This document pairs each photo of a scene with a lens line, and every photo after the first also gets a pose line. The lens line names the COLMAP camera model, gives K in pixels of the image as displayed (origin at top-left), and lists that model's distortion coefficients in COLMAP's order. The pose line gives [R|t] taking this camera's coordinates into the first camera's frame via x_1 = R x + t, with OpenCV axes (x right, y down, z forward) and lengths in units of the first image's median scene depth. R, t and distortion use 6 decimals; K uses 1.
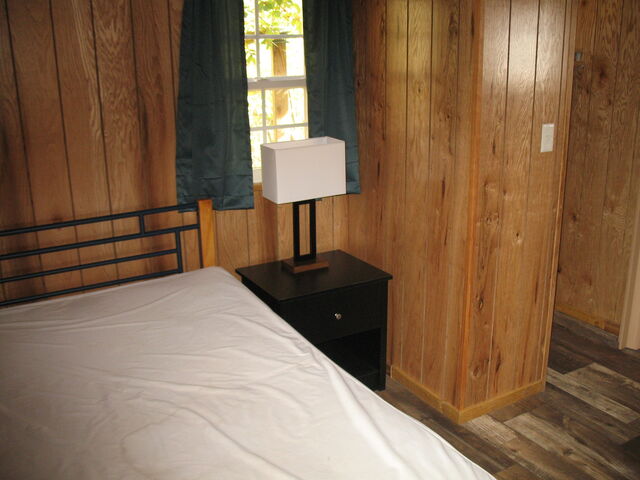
lens RADIAL K [[660.3, 0, 322.9], [0, 660.3, 241.6], [0, 0, 1]] dist [-0.086510, 0.000000]
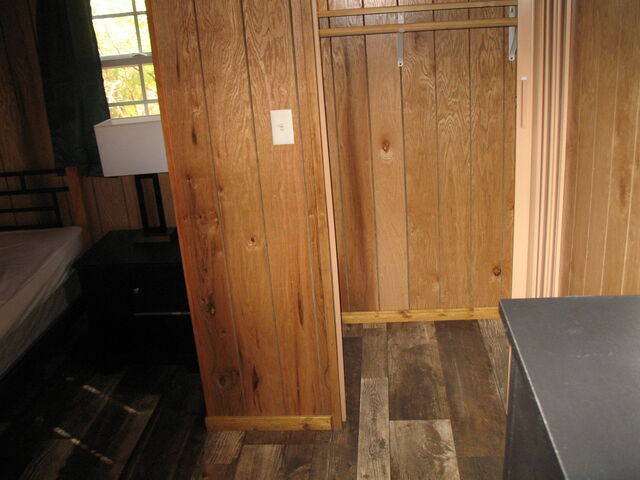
lens RADIAL K [[660.3, 0, 318.5], [0, 660.3, 242.1], [0, 0, 1]] dist [-0.086510, 0.000000]
pose [[0.808644, 0.155187, -0.567461, 0.831634], [-0.102571, 0.986998, 0.123754, -0.119394], [0.579288, -0.041868, 0.814047, 0.342840]]
